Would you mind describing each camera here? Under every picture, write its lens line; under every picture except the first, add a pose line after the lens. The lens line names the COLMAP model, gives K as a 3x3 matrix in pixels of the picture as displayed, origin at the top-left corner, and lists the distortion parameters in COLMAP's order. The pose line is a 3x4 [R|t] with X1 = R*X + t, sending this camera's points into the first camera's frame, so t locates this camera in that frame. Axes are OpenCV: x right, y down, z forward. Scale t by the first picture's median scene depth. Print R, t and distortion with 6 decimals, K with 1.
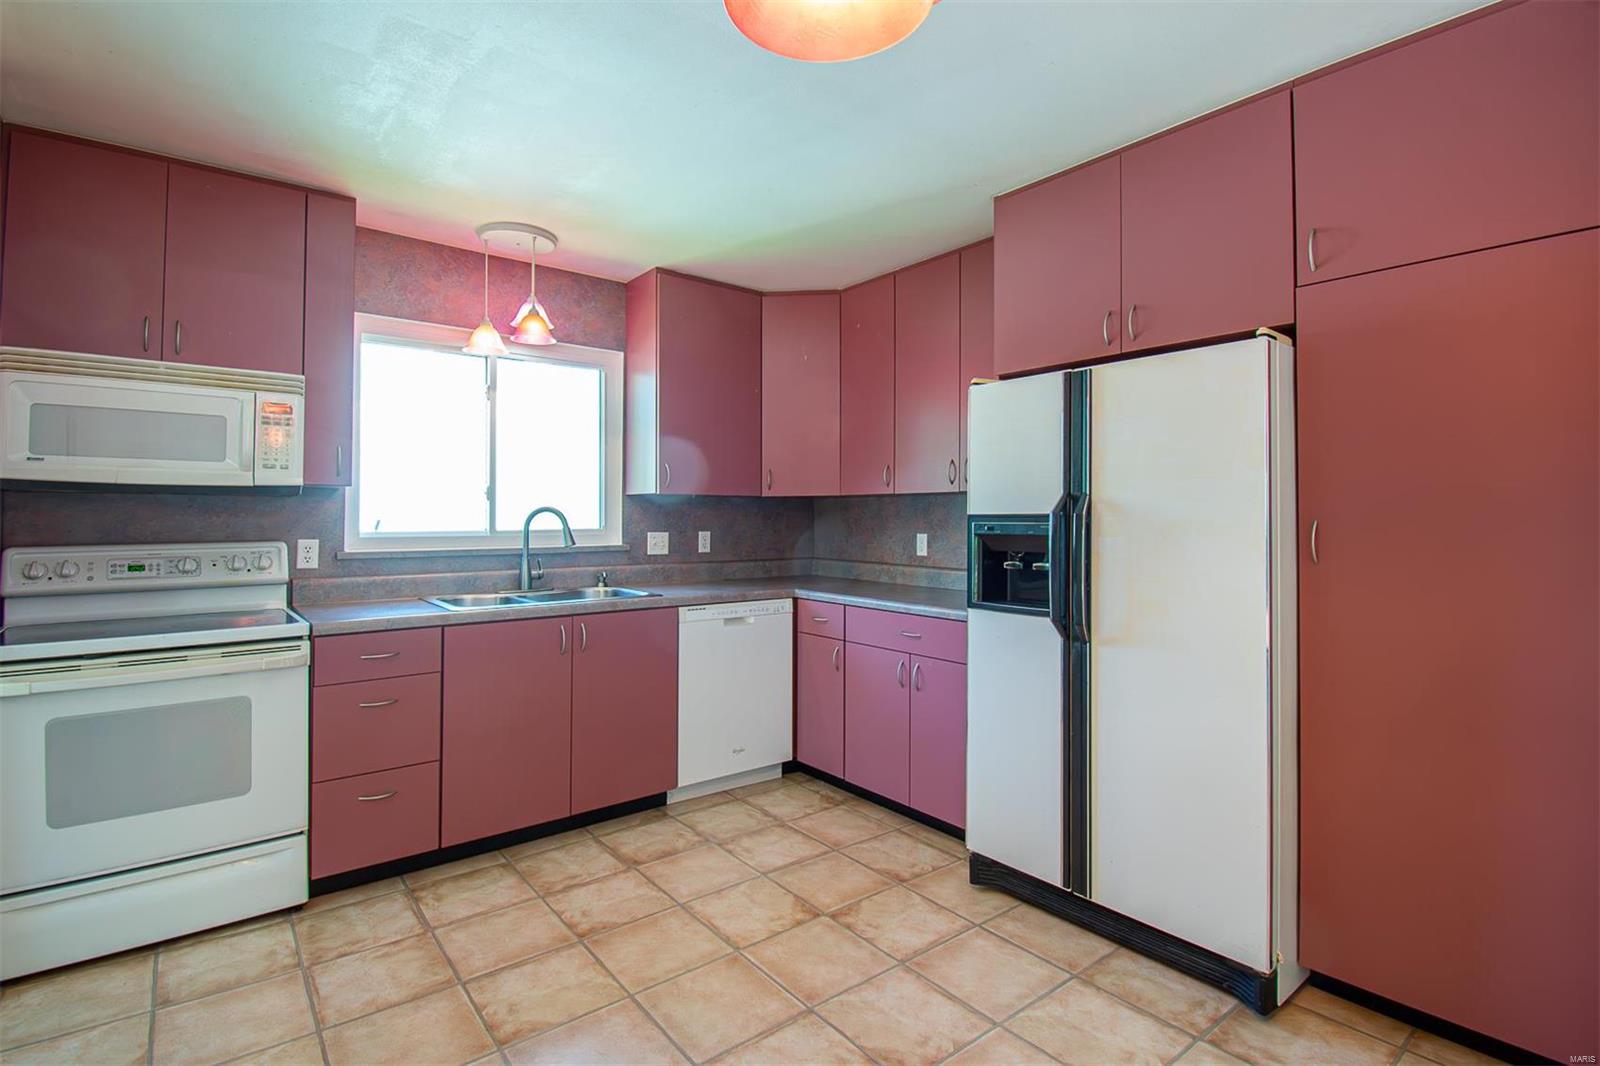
lens RADIAL K [[773.3, 0, 793.7], [0, 773.3, 510.9], [0, 0, 1]] dist [-0.002947, -0.001249]
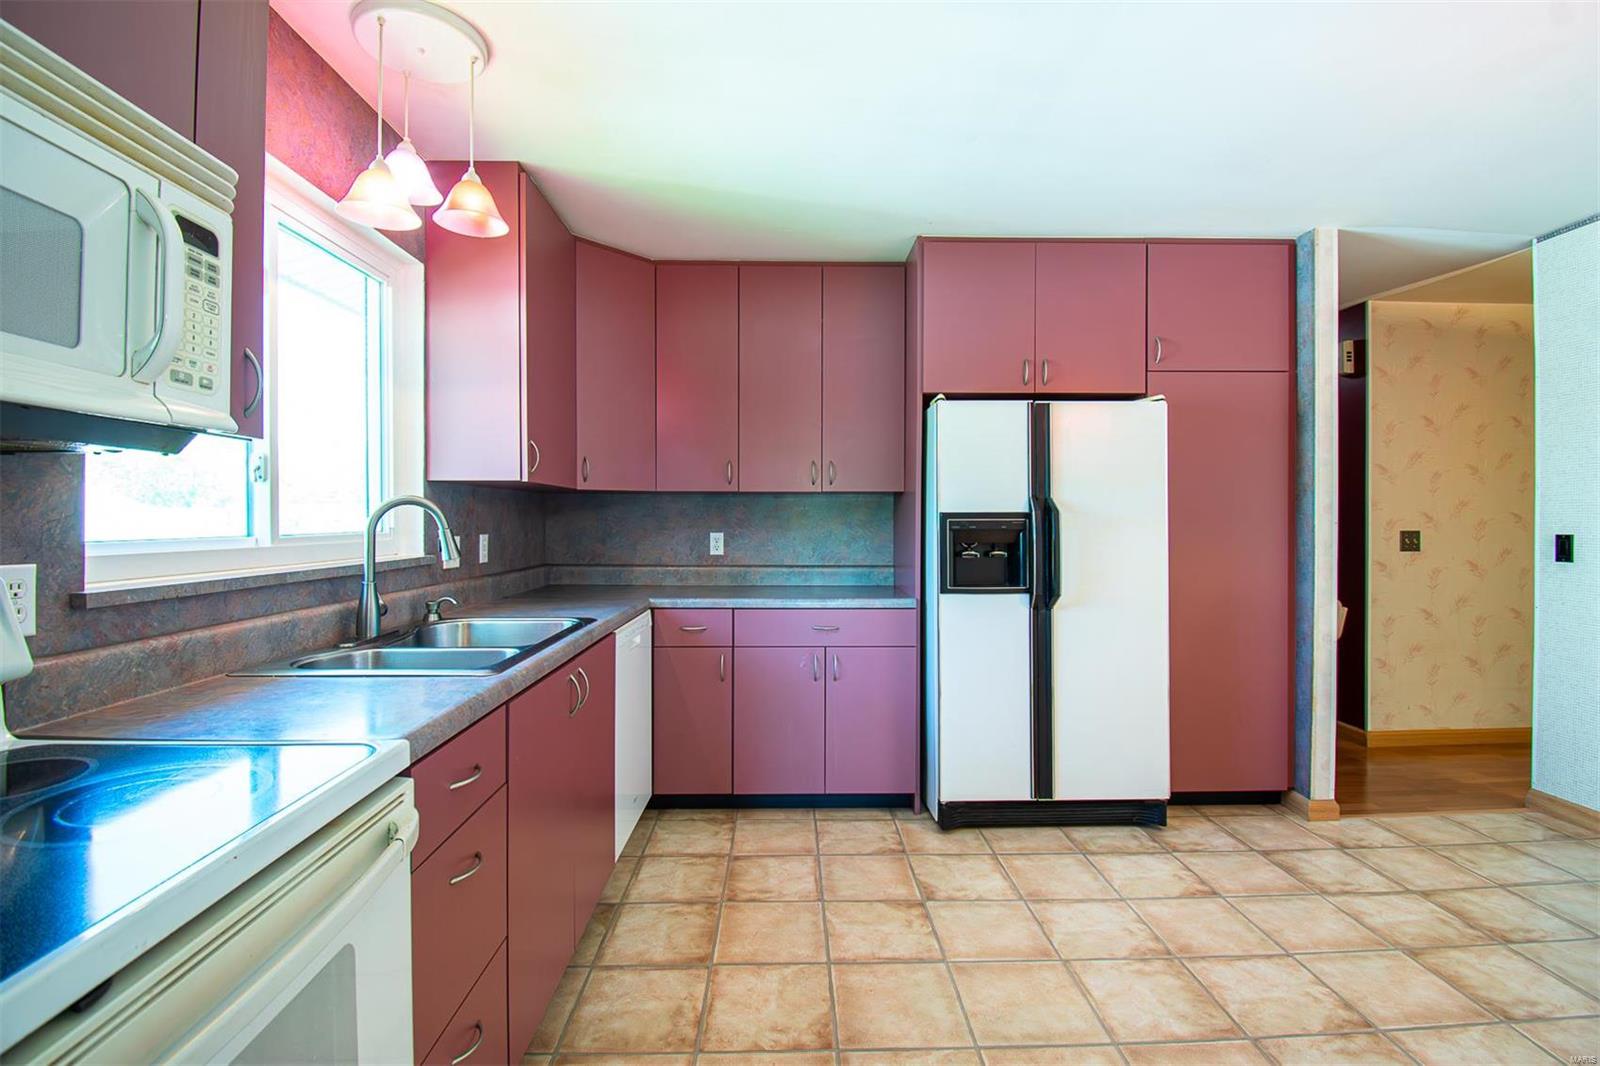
lens RADIAL K [[748.4, 0, 803.5], [0, 748.4, 525.9], [0, 0, 1]] dist [0.002939, -0.000769]
pose [[0.587427, -0.007269, 0.809245, -0.728854], [-0.006512, 0.999885, 0.013708, 0.009805], [-0.809251, -0.013322, 0.587312, 0.469671]]
